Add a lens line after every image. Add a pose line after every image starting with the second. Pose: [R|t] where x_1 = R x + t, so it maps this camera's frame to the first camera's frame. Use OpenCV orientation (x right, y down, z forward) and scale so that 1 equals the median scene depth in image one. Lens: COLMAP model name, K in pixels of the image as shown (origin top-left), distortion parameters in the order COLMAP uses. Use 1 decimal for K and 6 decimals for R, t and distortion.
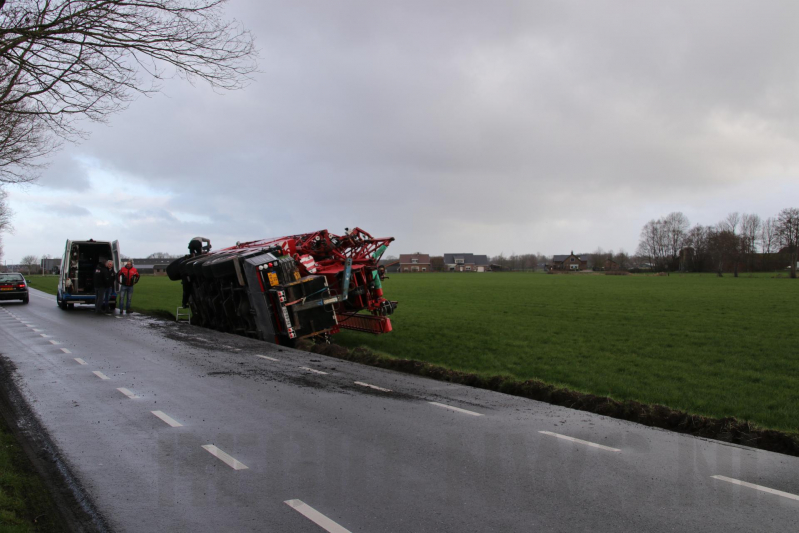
lens RADIAL K [[863.3, 0, 399.5], [0, 863.3, 266.5], [0, 0, 1]] dist [-0.004212, -0.004420]
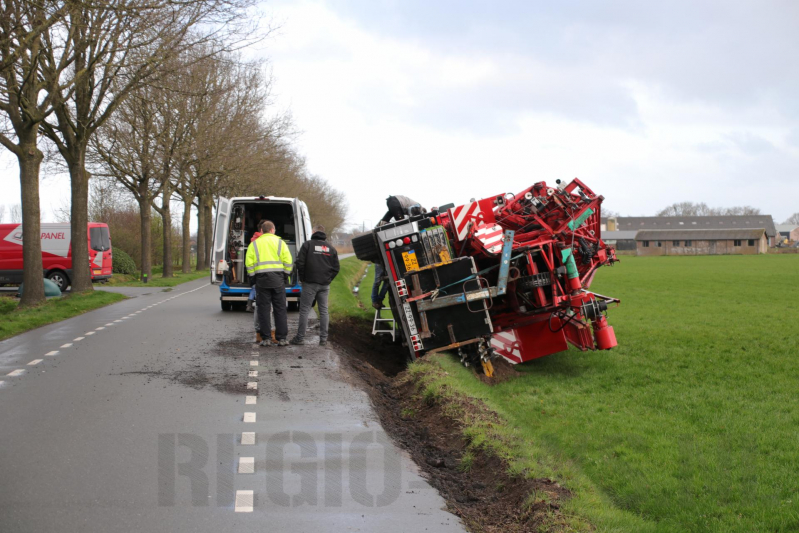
lens RADIAL K [[2057.7, 0, 399.5], [0, 2057.7, 266.5], [0, 0, 1]] dist [0.150042, 0.143314]
pose [[0.903639, 0.005976, -0.428253, 0.504985], [0.001162, 0.999865, 0.016405, -0.007468], [0.428293, -0.015322, 0.903510, -0.411047]]
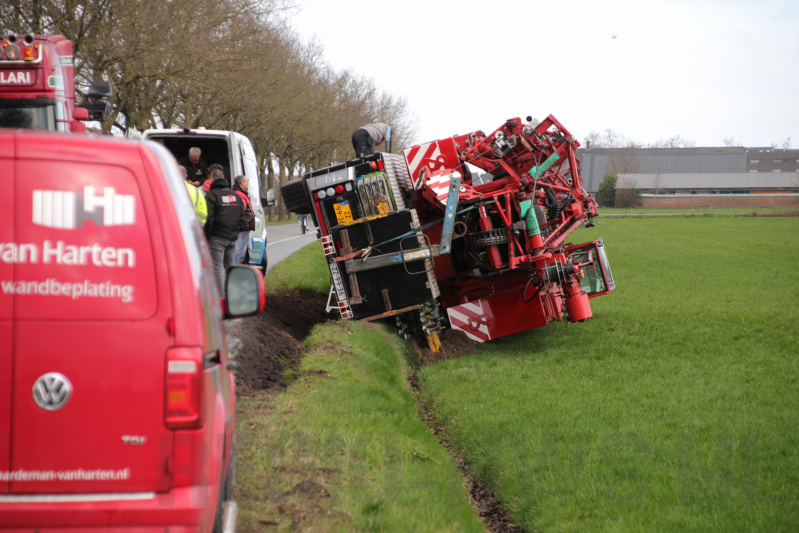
lens RADIAL K [[4262.3, 0, 399.5], [0, 4262.3, 266.5], [0, 0, 1]] dist [0.329719, 3.713601]
pose [[0.885929, 0.014900, -0.463581, 1.119299], [-0.004995, 0.999732, 0.022588, -0.013869], [0.463793, -0.017696, 0.885767, -1.361431]]
